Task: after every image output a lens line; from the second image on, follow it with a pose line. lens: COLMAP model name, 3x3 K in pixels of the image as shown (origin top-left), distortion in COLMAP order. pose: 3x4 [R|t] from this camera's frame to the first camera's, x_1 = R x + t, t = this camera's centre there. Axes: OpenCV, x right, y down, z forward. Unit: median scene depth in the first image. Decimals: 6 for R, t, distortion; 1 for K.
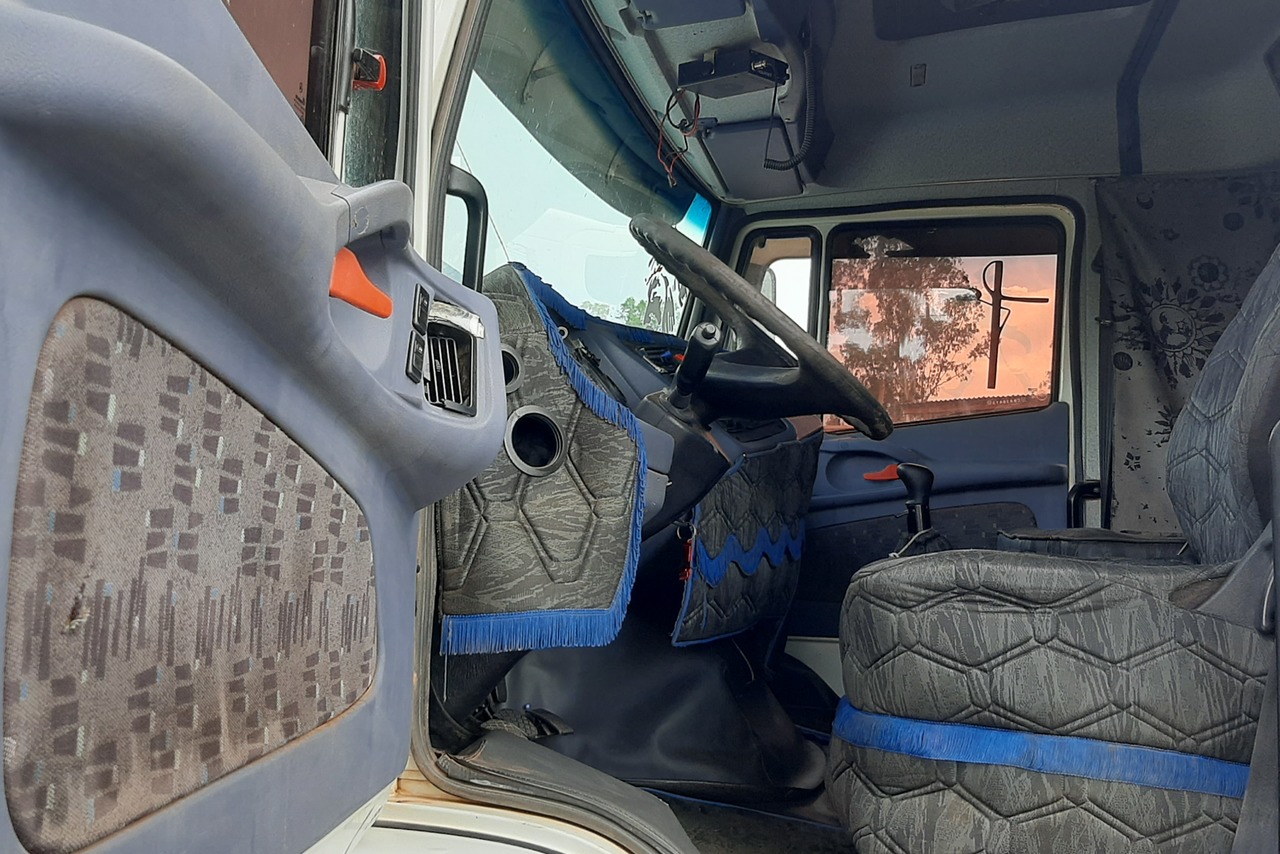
lens RADIAL K [[1336.7, 0, 639.6], [0, 1336.7, 423.7], [0, 0, 1]] dist [0.028131, 0.000000]
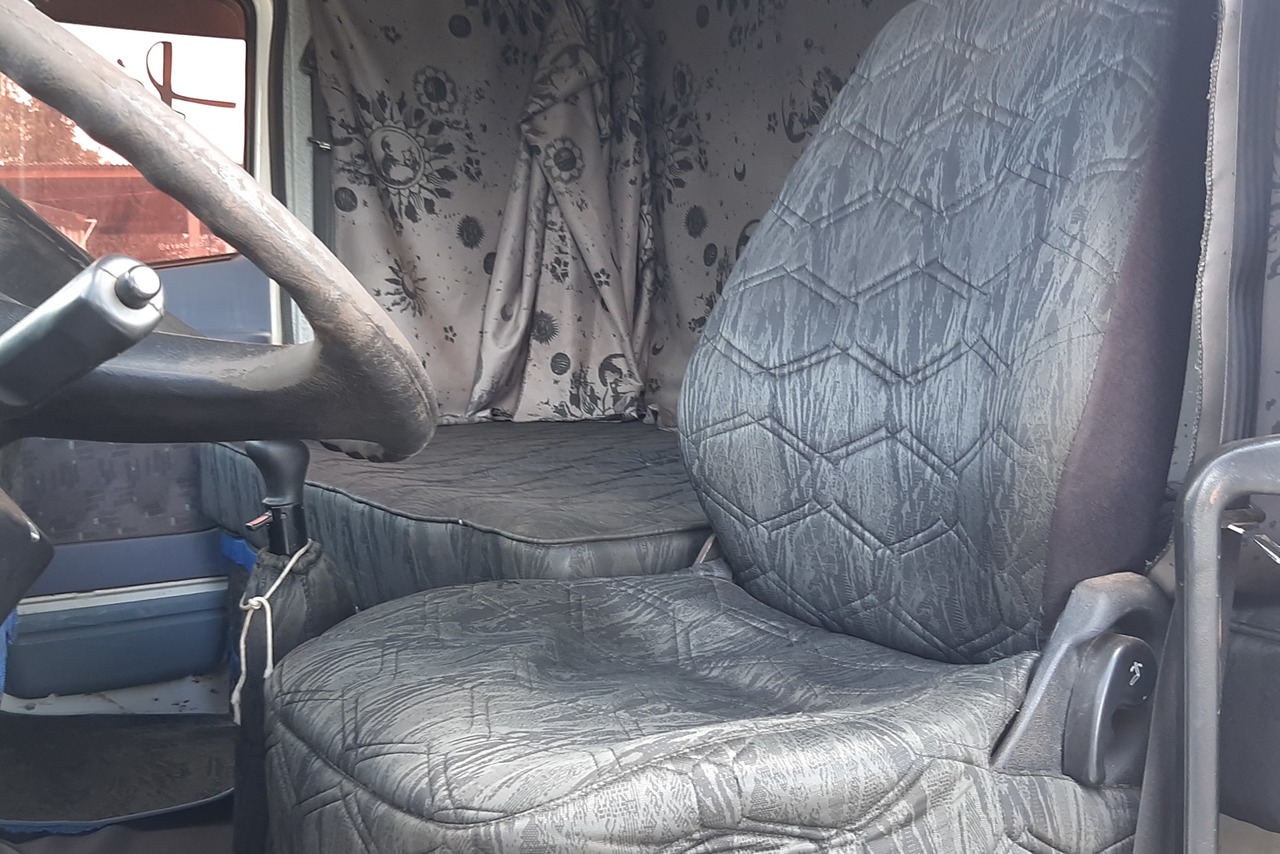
lens RADIAL K [[1336.7, 0, 631.4], [0, 1336.7, 440.0], [0, 0, 1]] dist [0.028131, 0.000000]
pose [[0.739614, -0.087471, 0.667323, -0.042405], [-0.033876, 0.985423, 0.166713, -0.043917], [-0.672178, -0.145910, 0.725870, 0.311978]]
